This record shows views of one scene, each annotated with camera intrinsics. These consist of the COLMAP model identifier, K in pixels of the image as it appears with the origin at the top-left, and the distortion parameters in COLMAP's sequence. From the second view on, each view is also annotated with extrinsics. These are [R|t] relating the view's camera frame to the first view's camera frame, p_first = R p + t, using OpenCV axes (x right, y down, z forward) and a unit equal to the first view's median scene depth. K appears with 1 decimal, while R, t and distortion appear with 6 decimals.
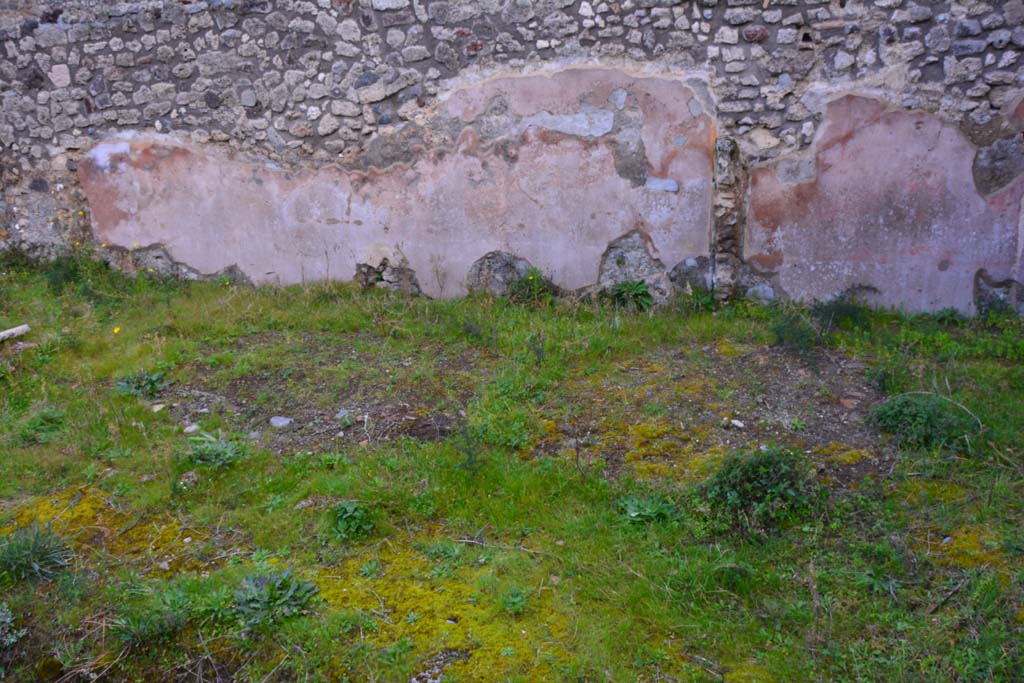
lens RADIAL K [[804.7, 0, 515.5], [0, 804.7, 345.4], [0, 0, 1]] dist [-0.152081, 0.111138]
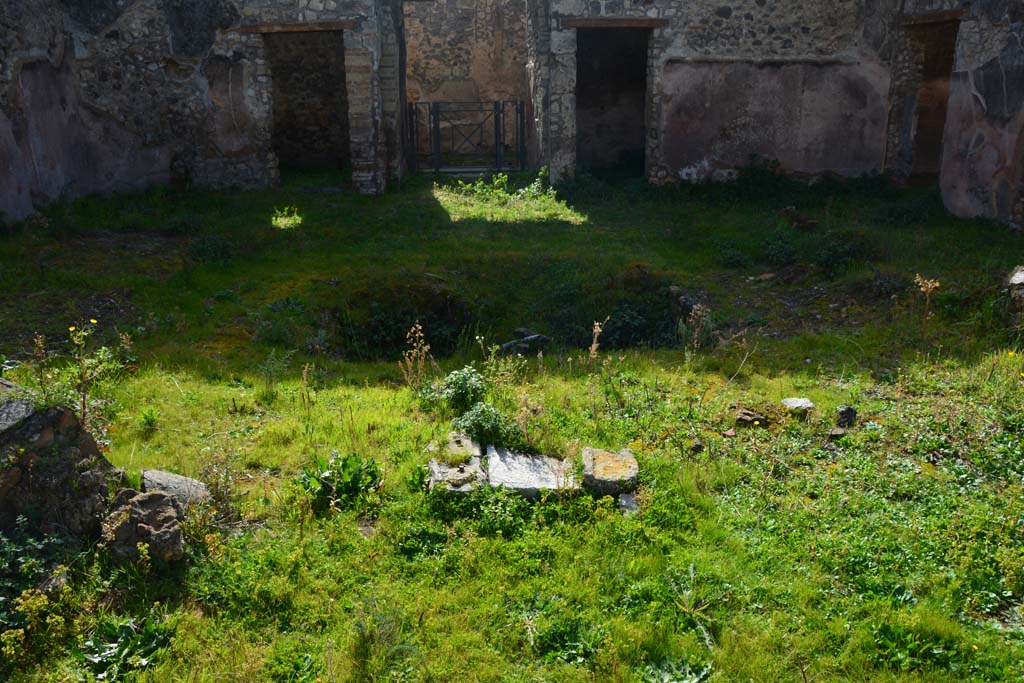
lens RADIAL K [[804.7, 0, 513.1], [0, 804.7, 345.2], [0, 0, 1]] dist [-0.152081, 0.111138]
pose [[-0.322031, -0.291769, 0.900648, -1.395781], [0.305057, 0.868607, 0.390464, -0.136578], [-0.896235, 0.400490, -0.190712, 0.497022]]
